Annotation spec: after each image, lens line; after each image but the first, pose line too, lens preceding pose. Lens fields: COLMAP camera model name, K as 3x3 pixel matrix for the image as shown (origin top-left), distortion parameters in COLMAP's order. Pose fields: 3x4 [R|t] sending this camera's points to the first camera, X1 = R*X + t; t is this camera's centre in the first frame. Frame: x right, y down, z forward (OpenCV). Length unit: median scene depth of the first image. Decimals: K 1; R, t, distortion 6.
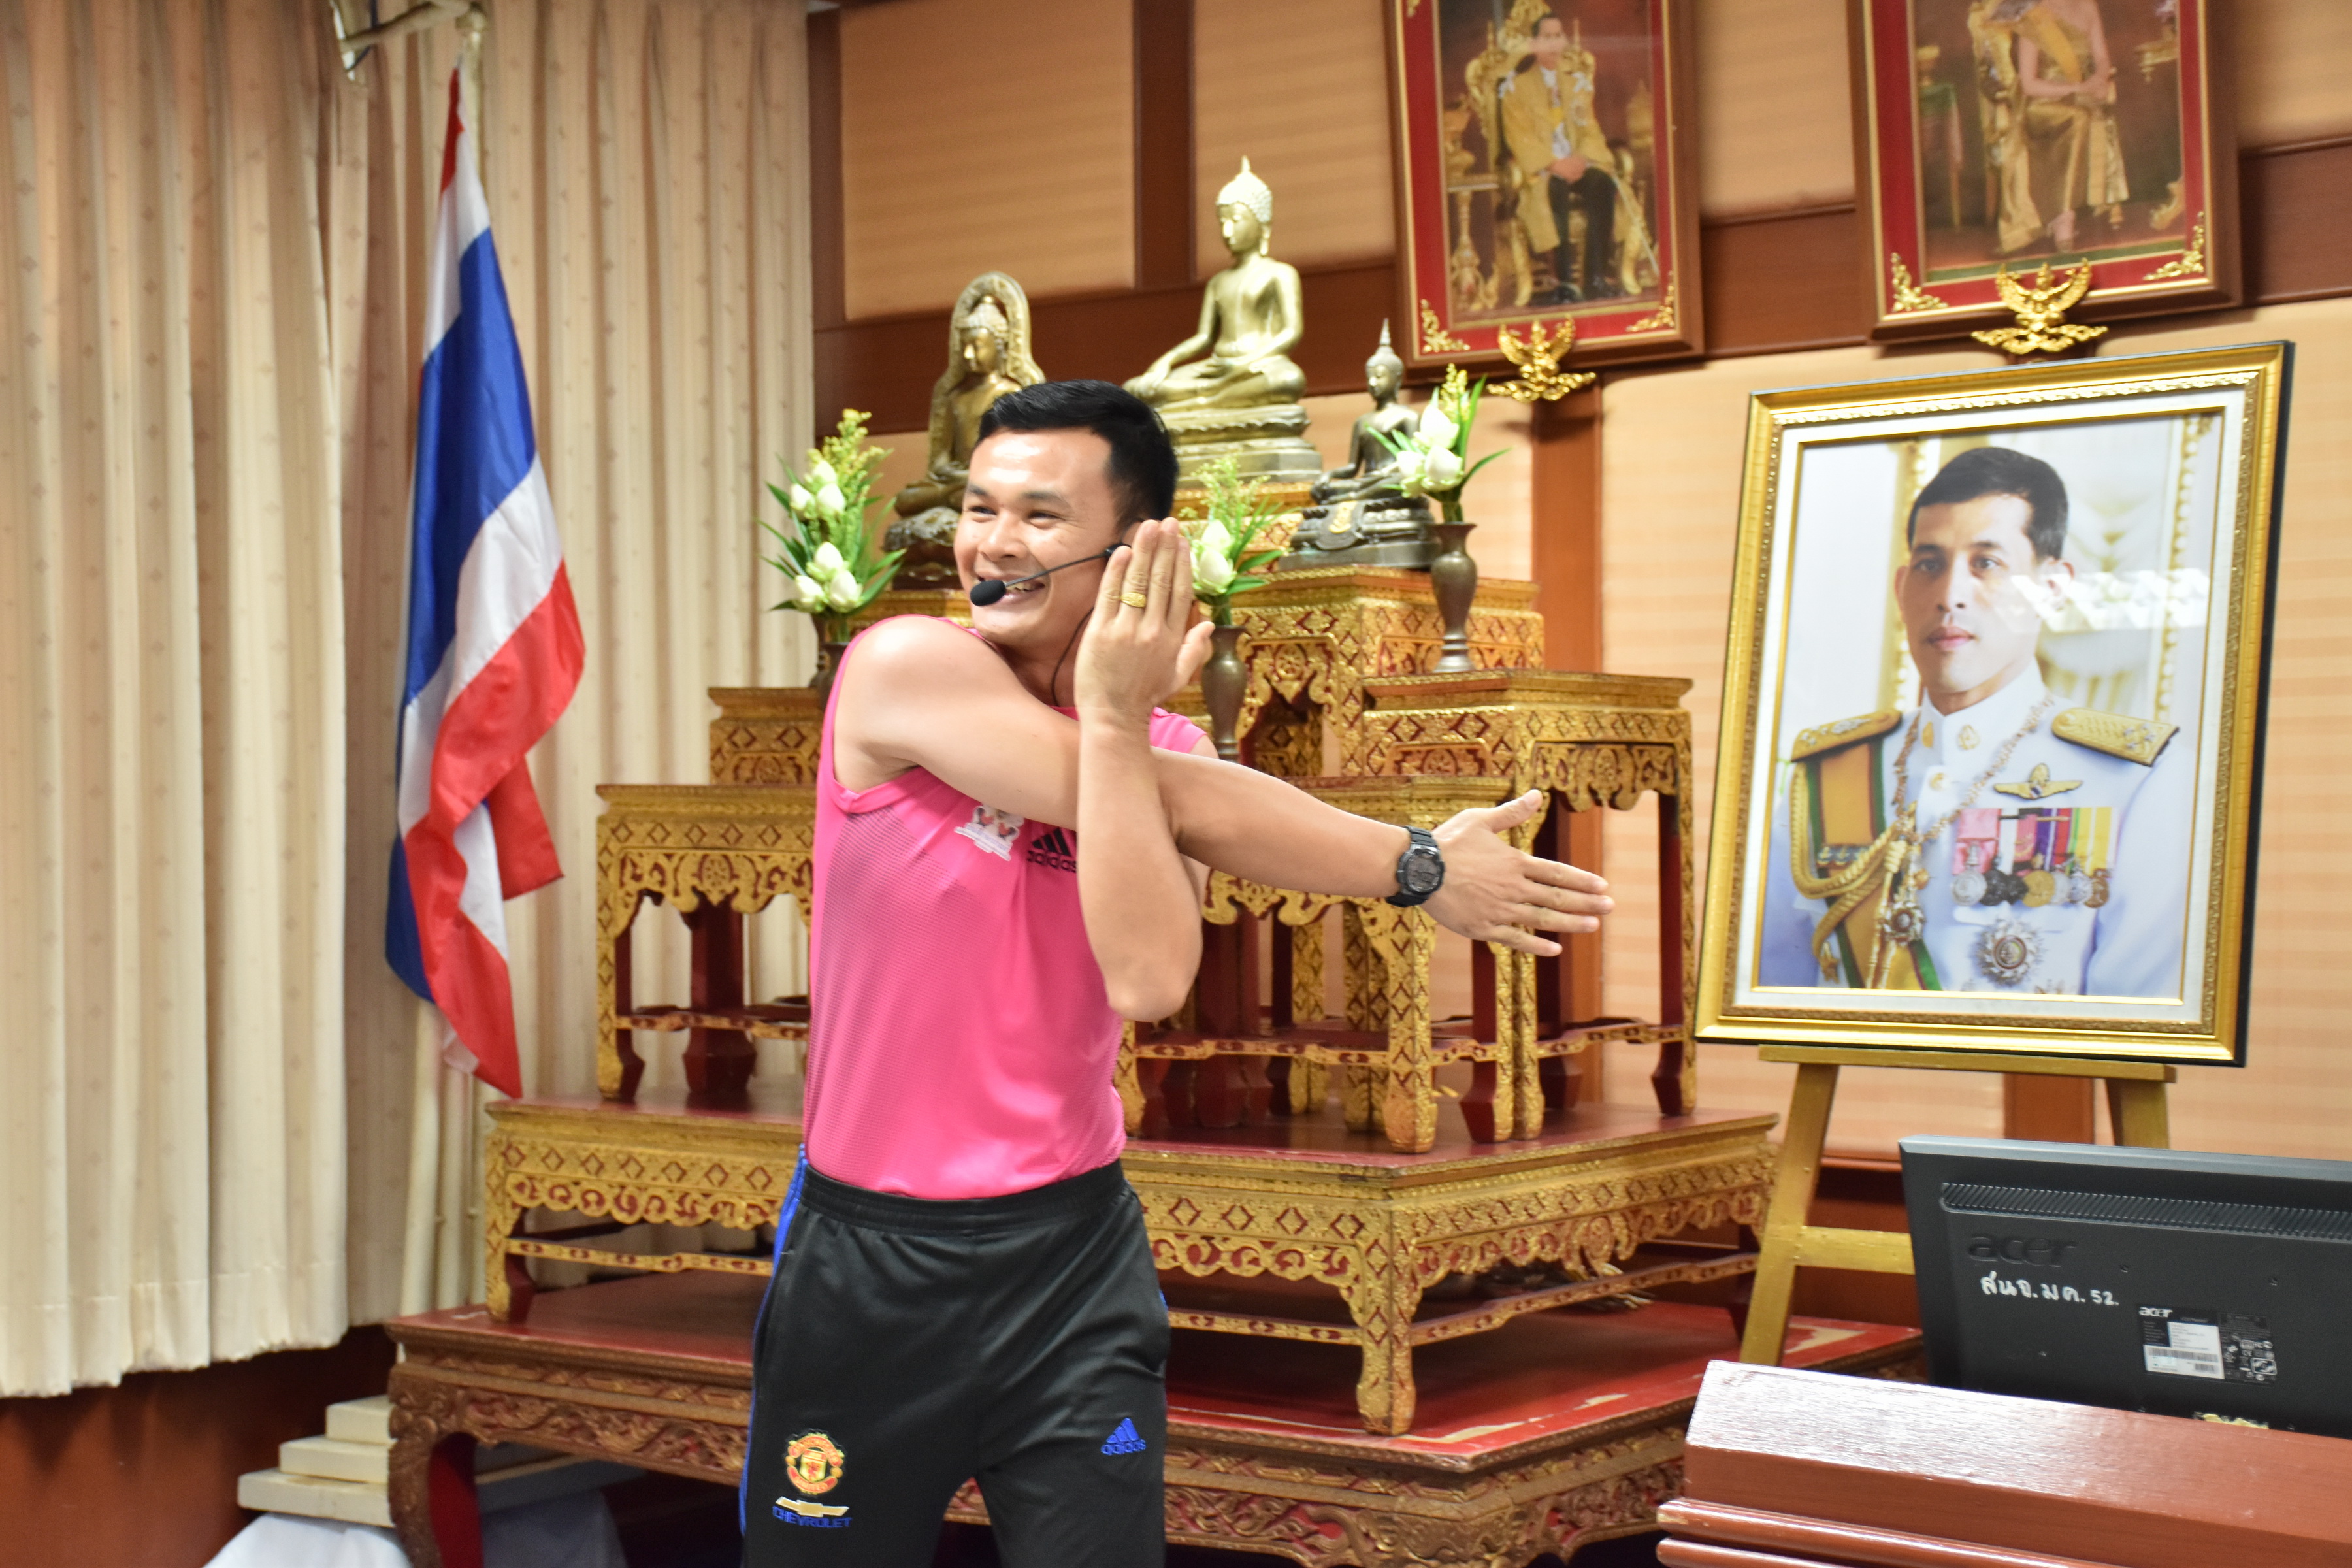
lens RADIAL K [[3575.0, 0, 1176.9], [0, 3575.0, 778.6], [0, 0, 1]] dist [0.204088, 0.000000]
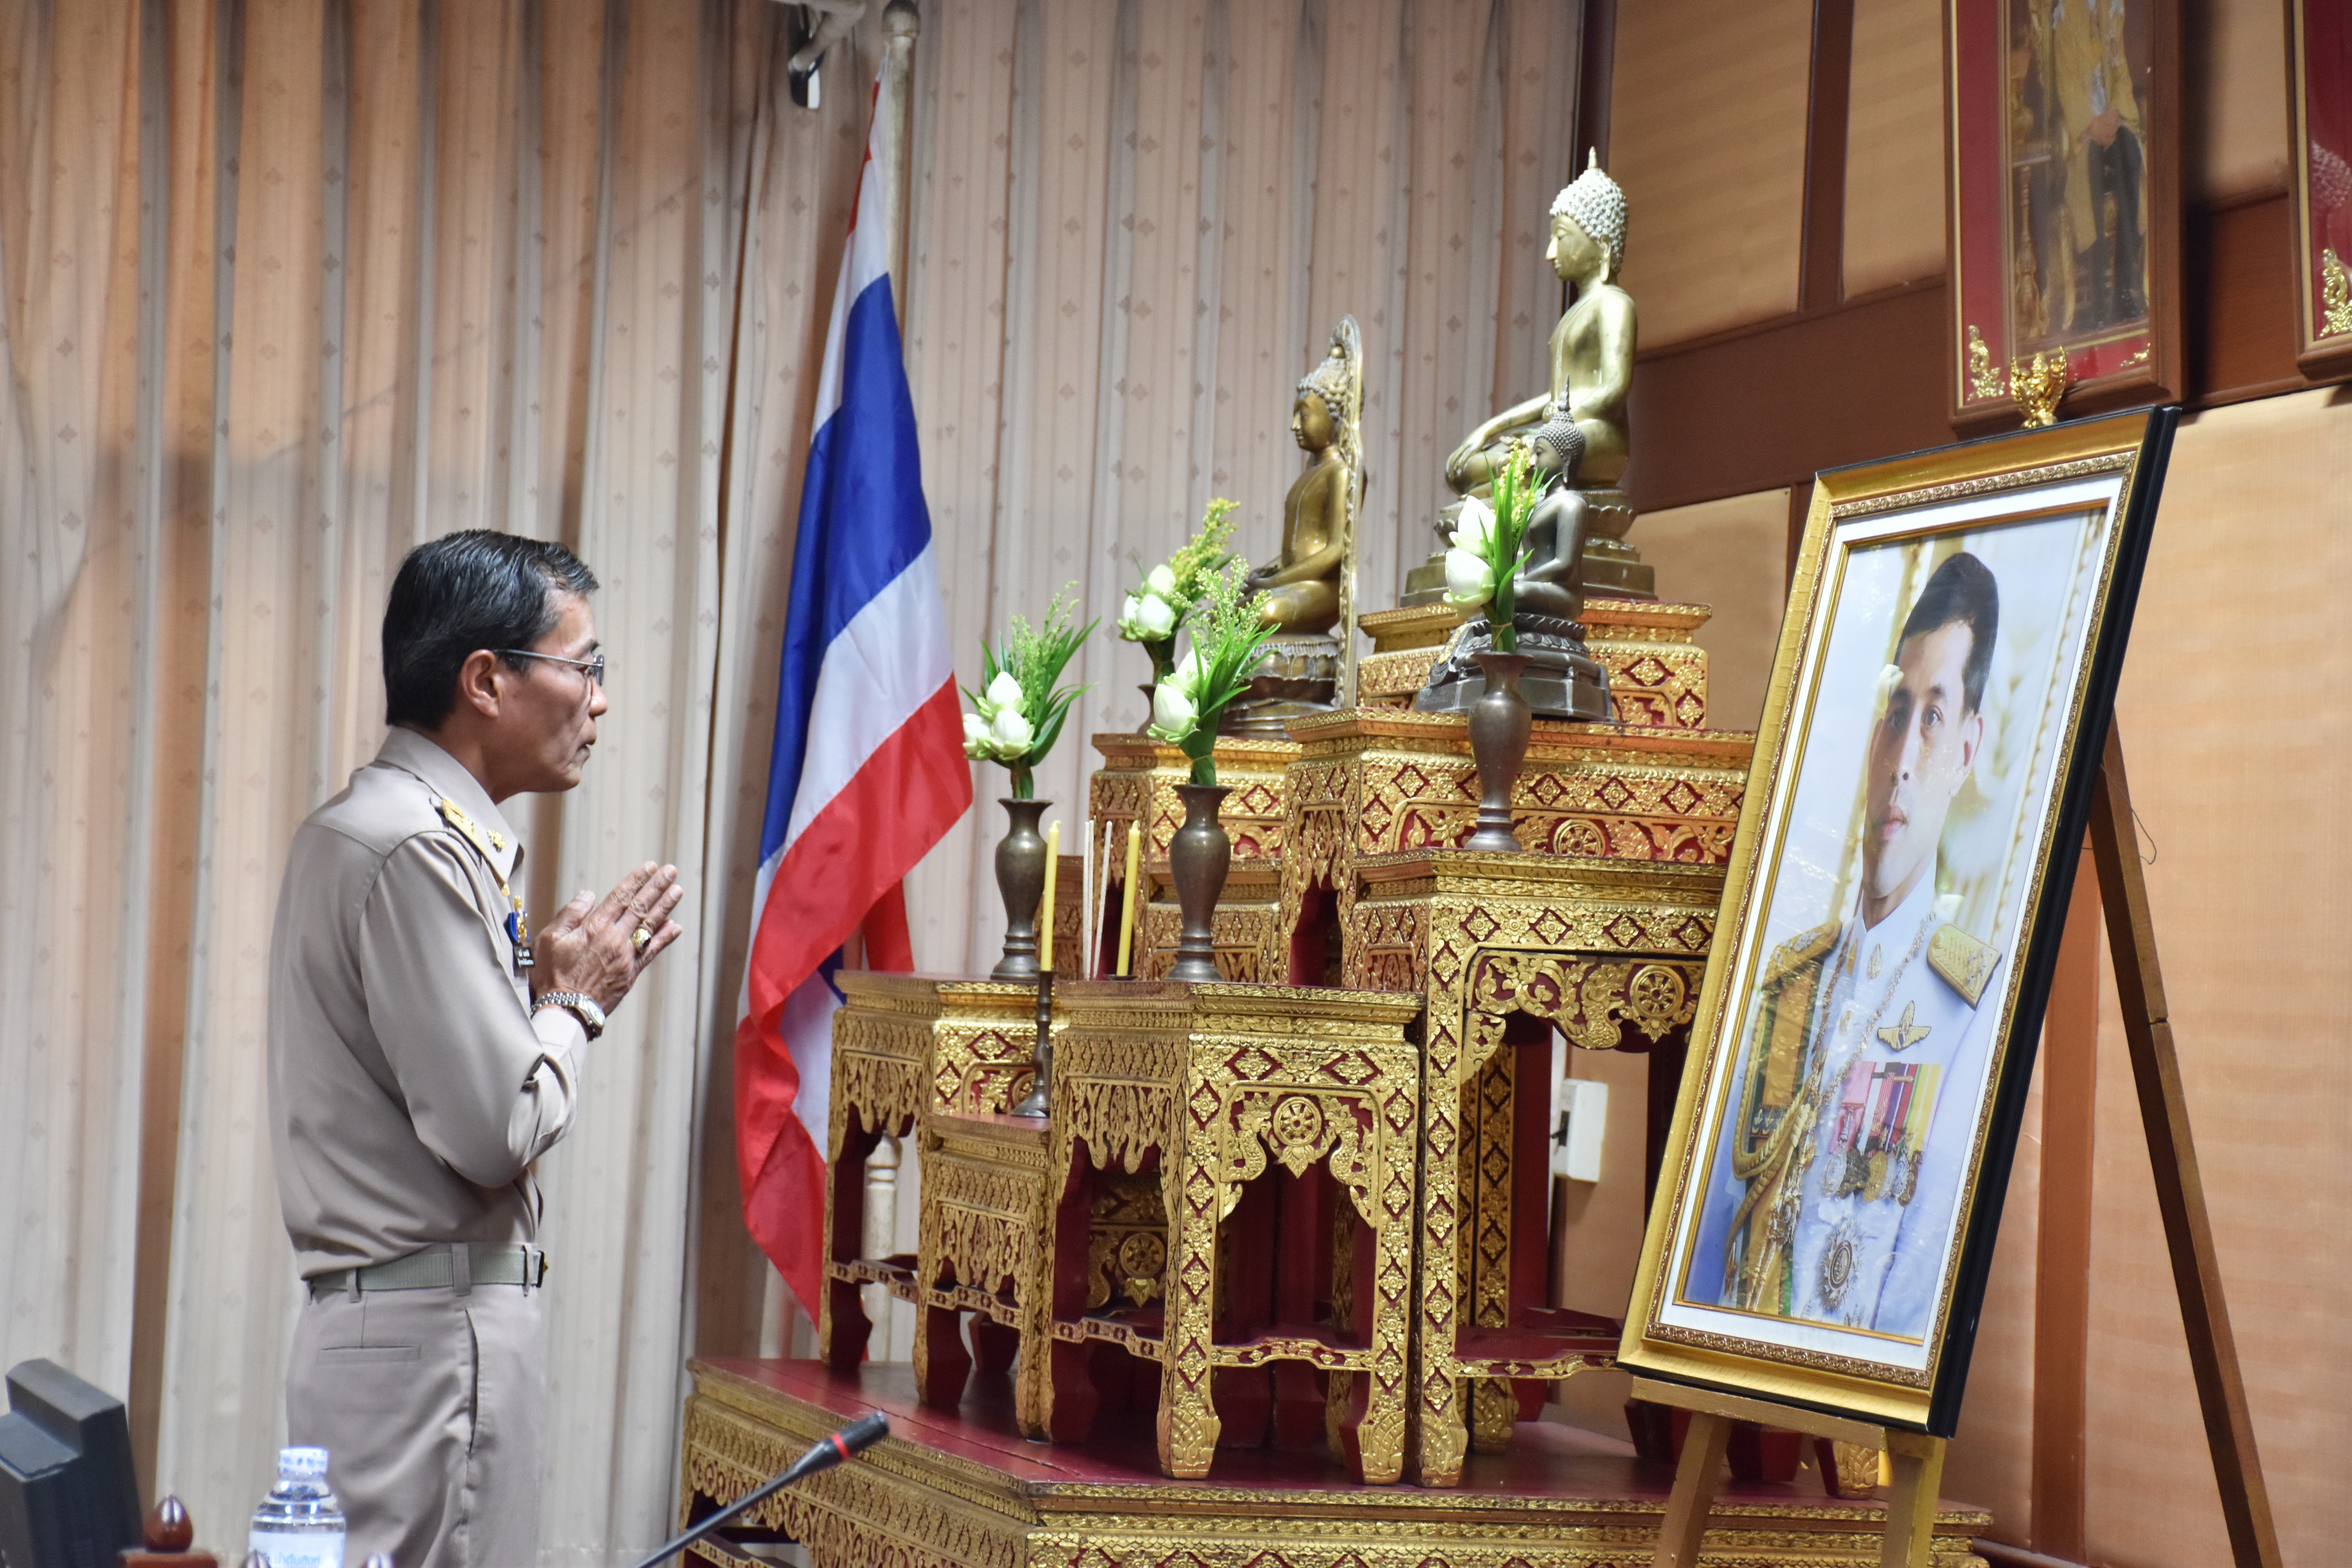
lens RADIAL K [[5974.2, 0, 1175.3], [0, 5974.2, 788.6], [0, 0, 1]] dist [0.600347, 0.000000]
pose [[0.801971, 0.018204, -0.597086, 0.697011], [-0.041794, 0.998796, -0.025684, -0.007837], [0.595900, 0.045552, 0.801766, -0.027858]]
